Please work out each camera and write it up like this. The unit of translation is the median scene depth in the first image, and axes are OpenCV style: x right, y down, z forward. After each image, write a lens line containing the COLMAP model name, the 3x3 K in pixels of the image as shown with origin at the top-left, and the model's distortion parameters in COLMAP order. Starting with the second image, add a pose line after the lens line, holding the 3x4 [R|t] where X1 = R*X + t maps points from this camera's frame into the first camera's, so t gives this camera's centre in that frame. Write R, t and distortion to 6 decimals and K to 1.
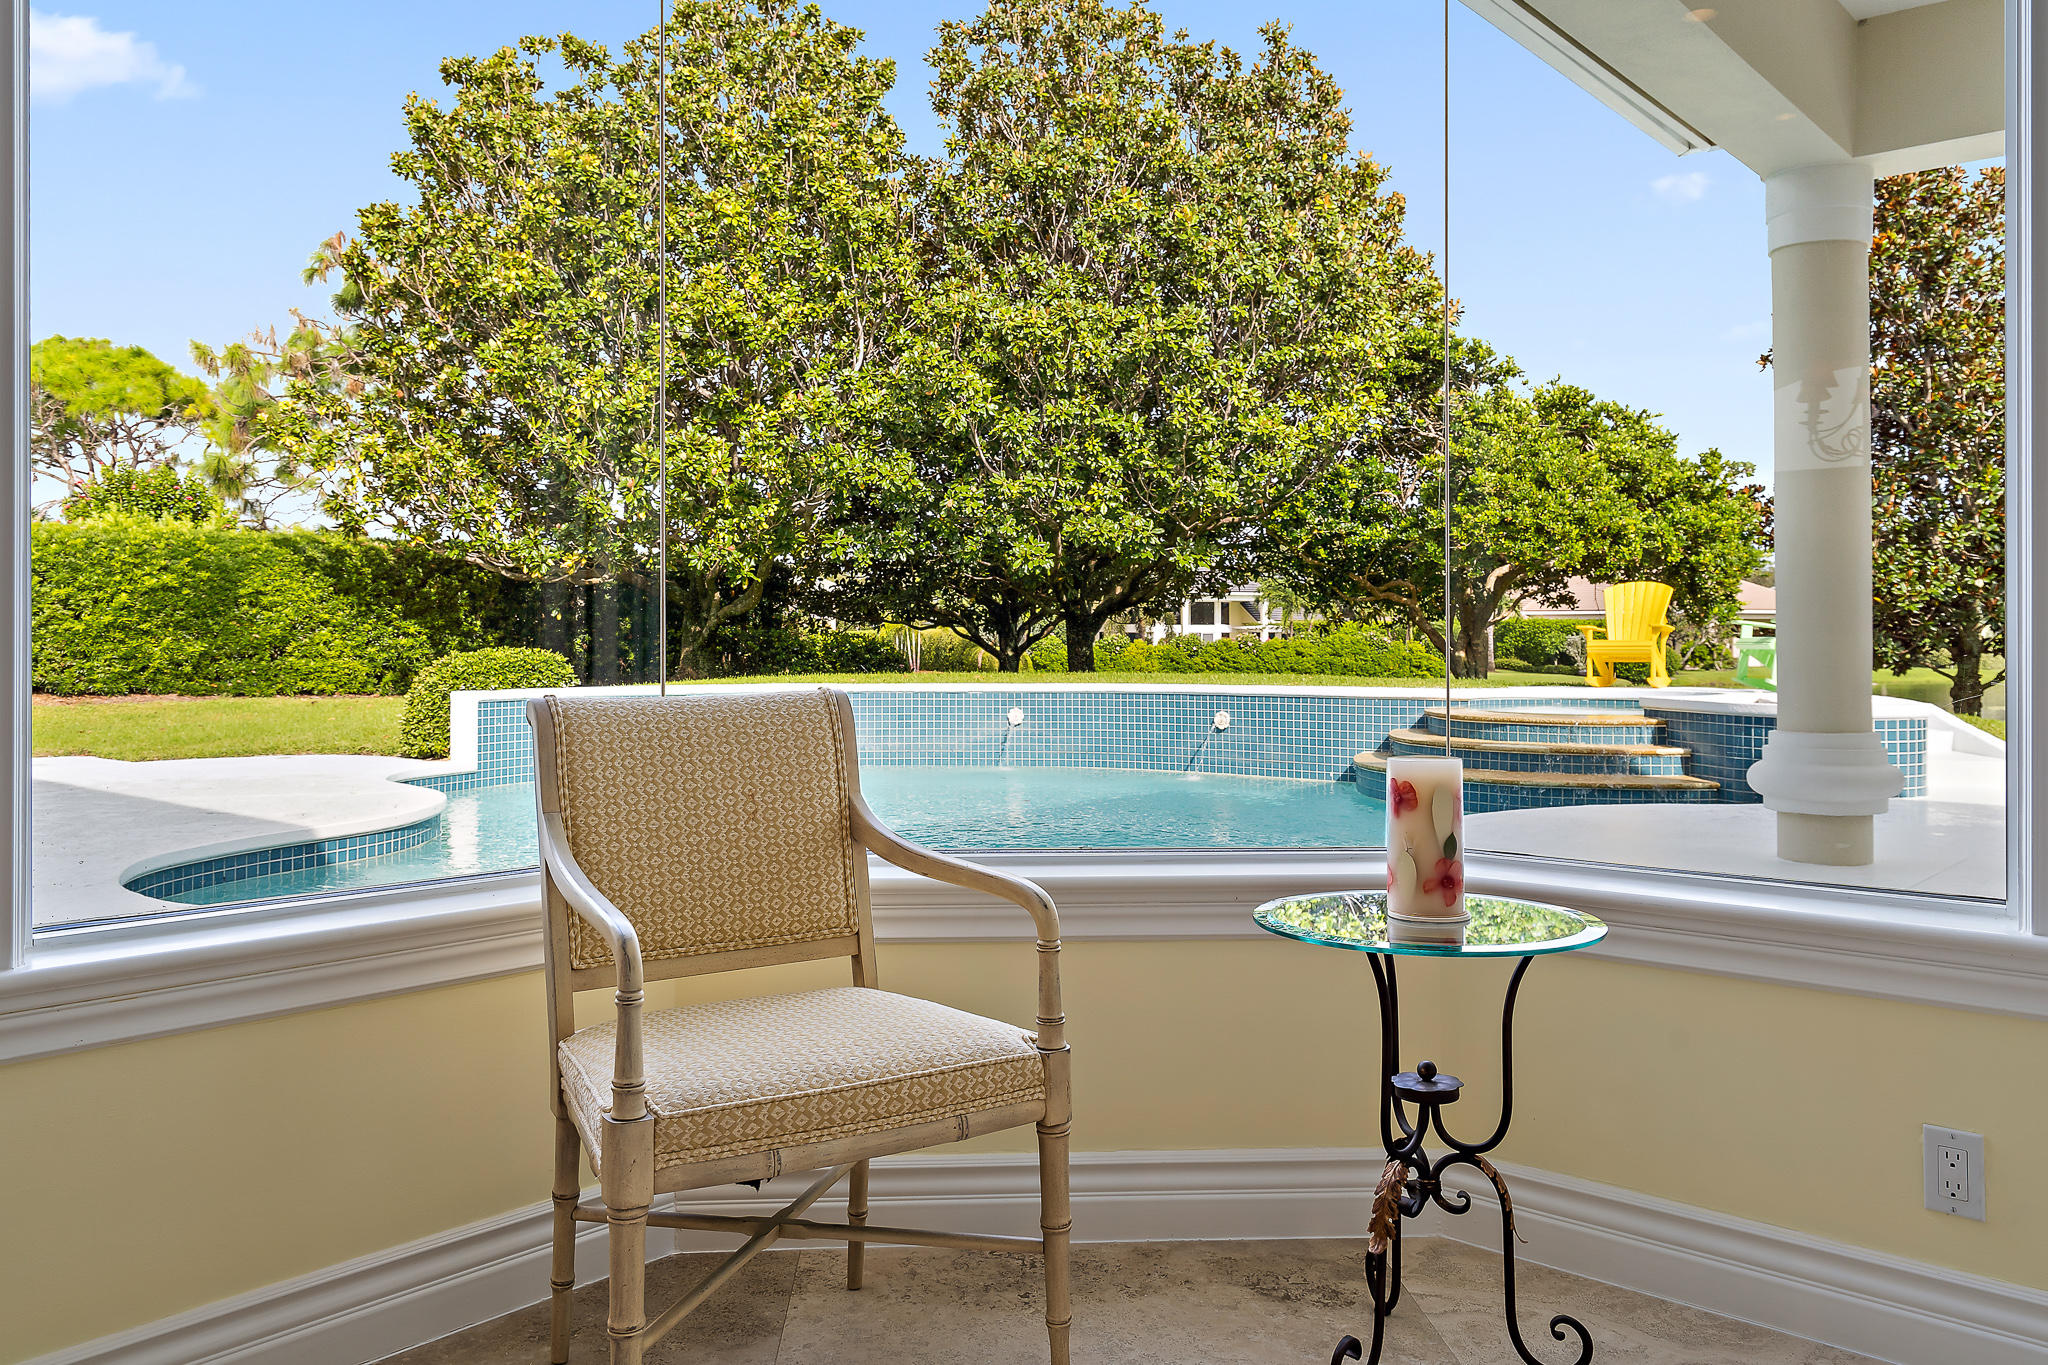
lens RADIAL K [[1488.1, 0, 1043.9], [0, 1488.1, 647.7], [0, 0, 1]] dist [0.009997, -0.006336]
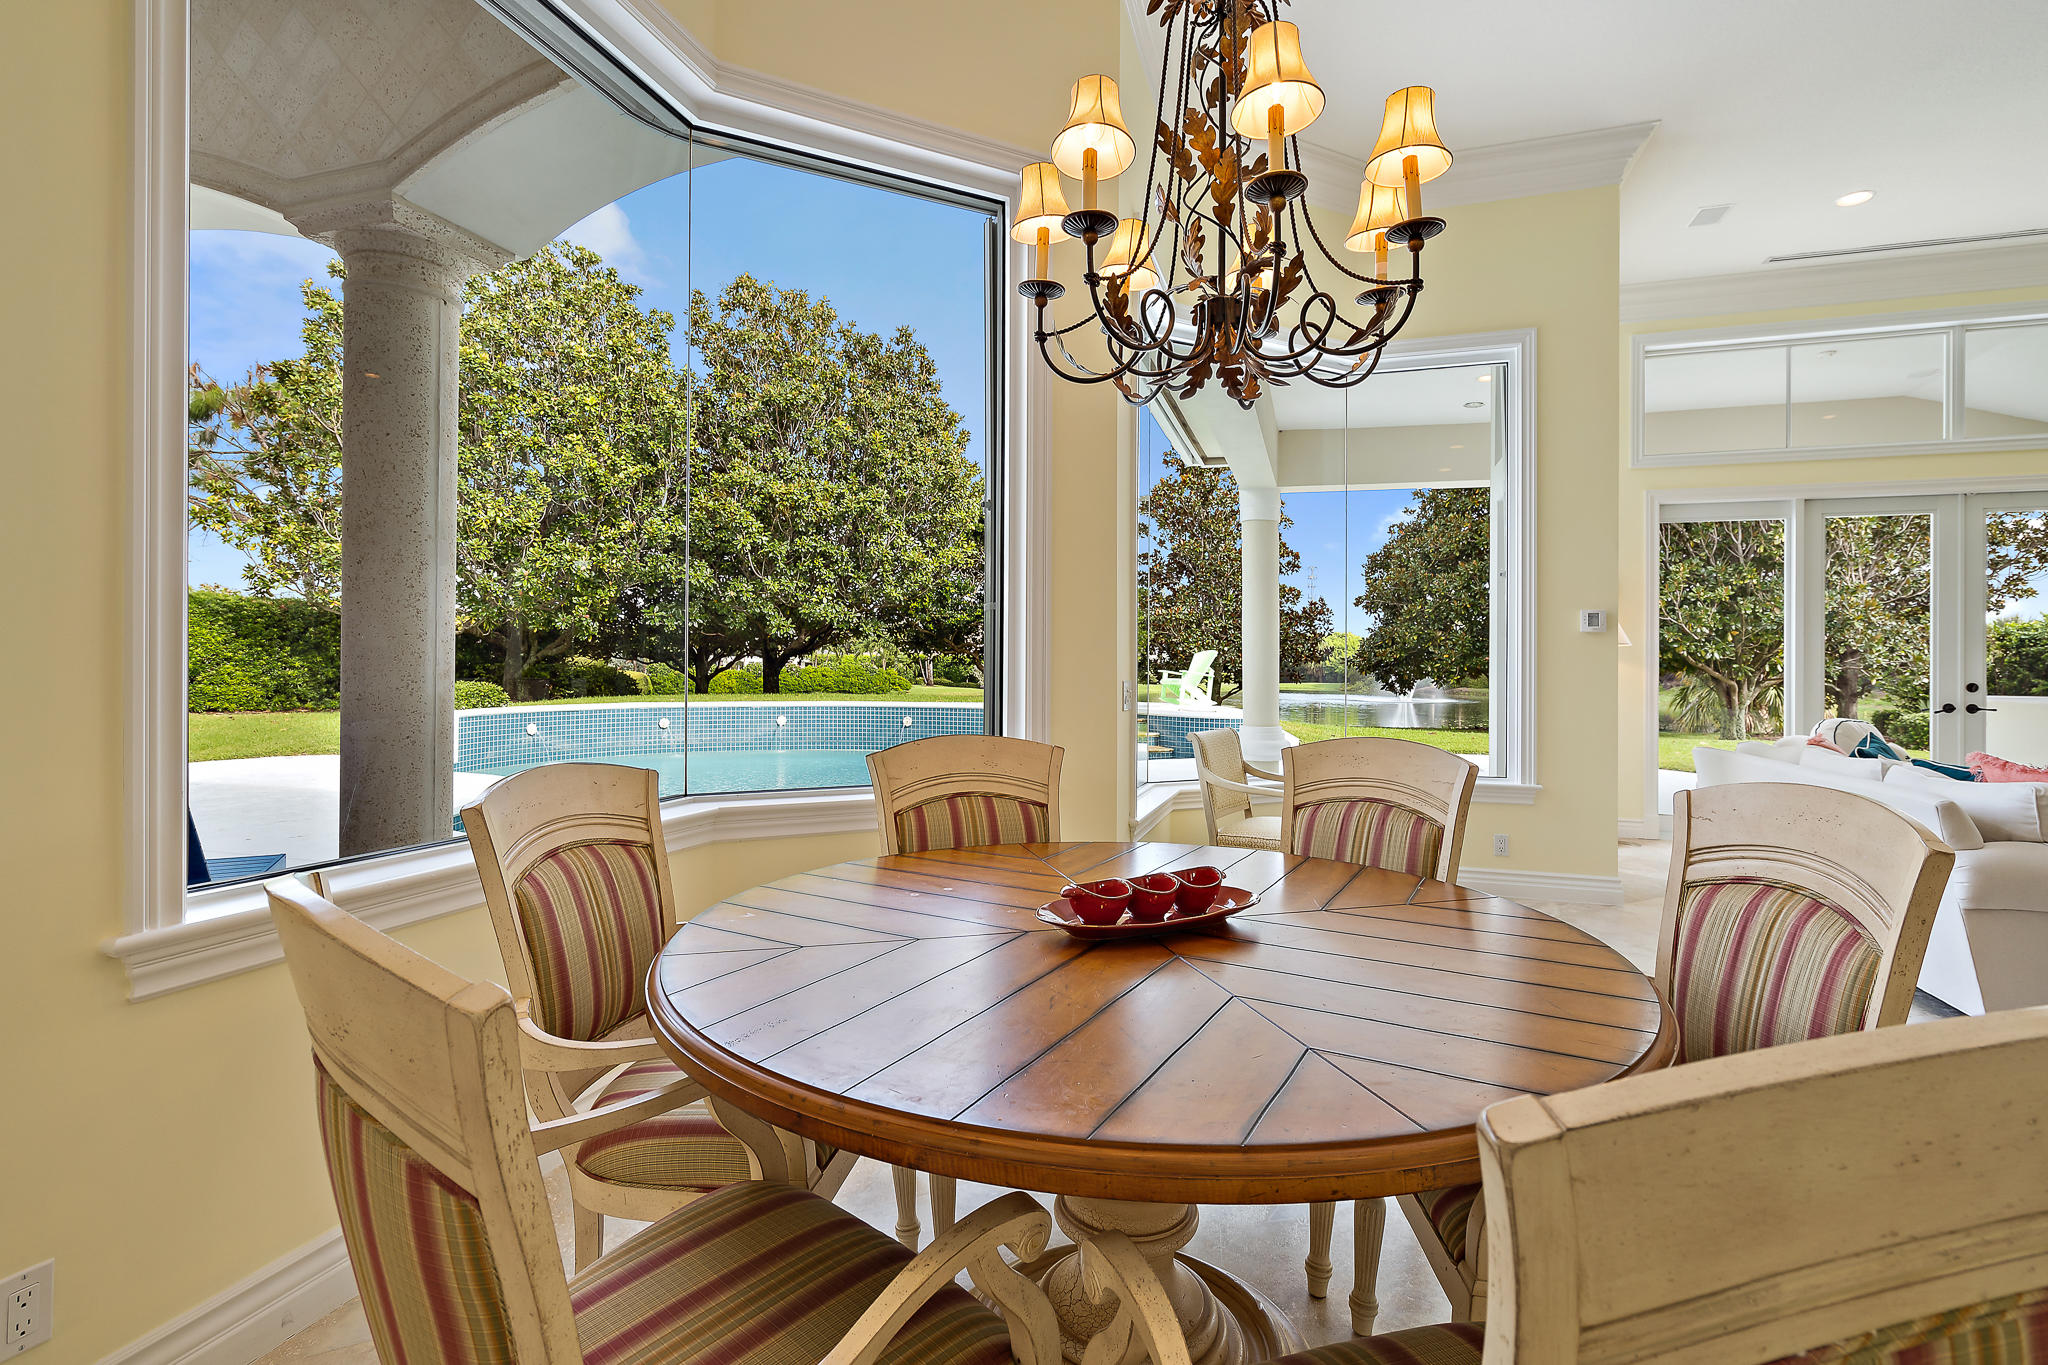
lens RADIAL K [[946.1, 0, 1017.9], [0, 946.1, 669.5], [0, 0, 1]] dist [-0.007429, 0.001202]
pose [[0.915115, 0.006501, 0.403140, -0.196255], [-0.006692, 0.999977, -0.000936, -0.012978], [-0.403137, -0.001841, 0.915138, -0.096997]]
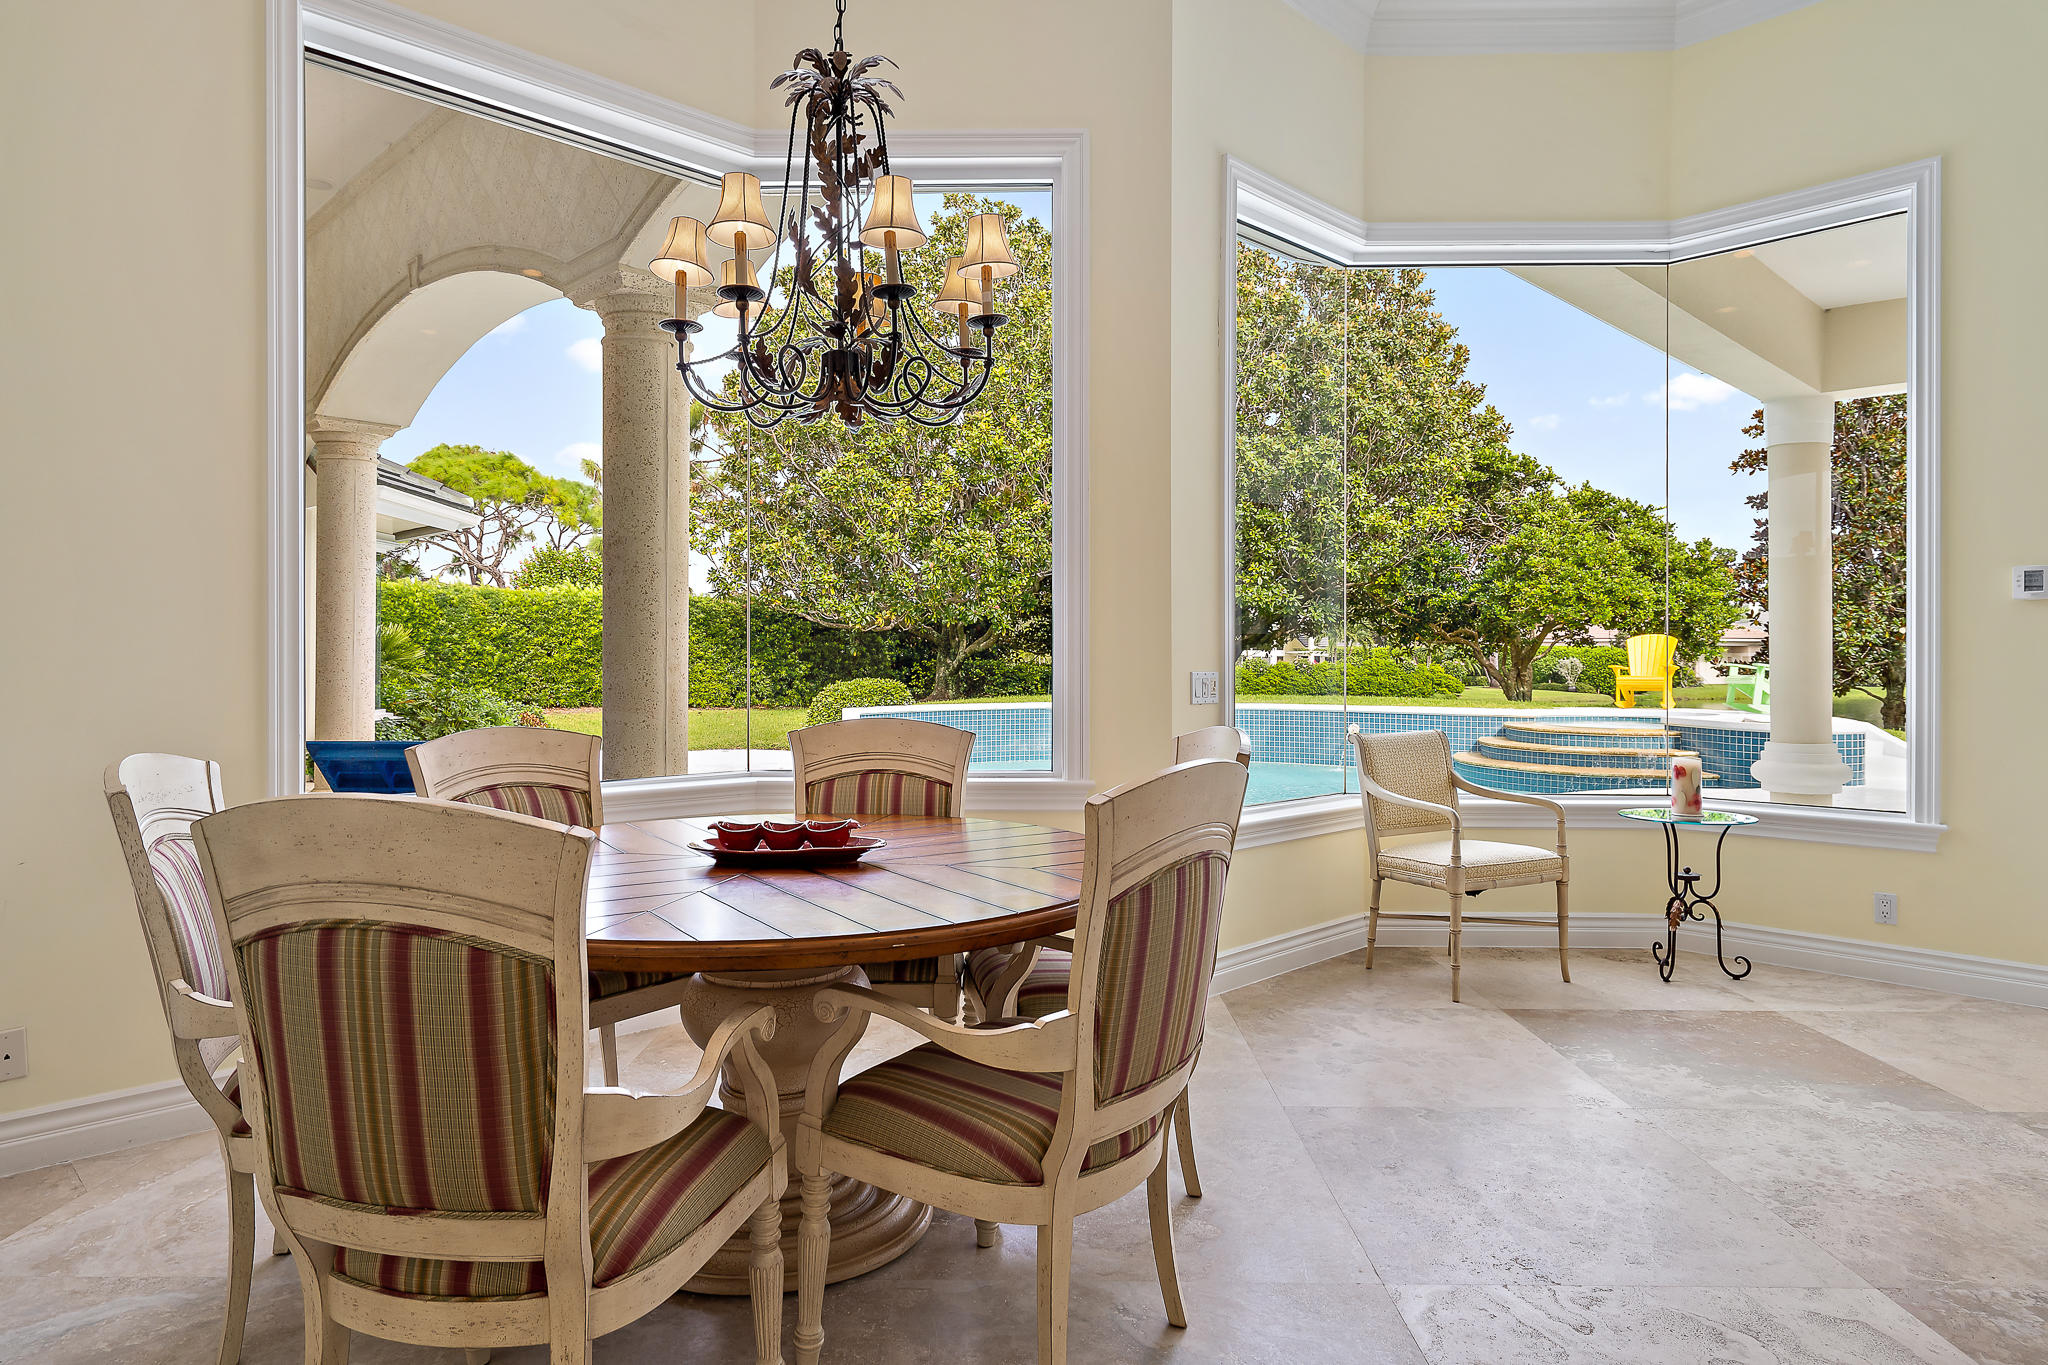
lens RADIAL K [[1207.3, 0, 1022.1], [0, 1207.3, 671.6], [0, 0, 1]] dist [-0.003065, 0.001440]
pose [[0.997381, 0.002230, -0.072298, -0.102360], [-0.001838, 0.999983, 0.005489, -0.012071], [0.072309, -0.005342, 0.997368, -0.166561]]
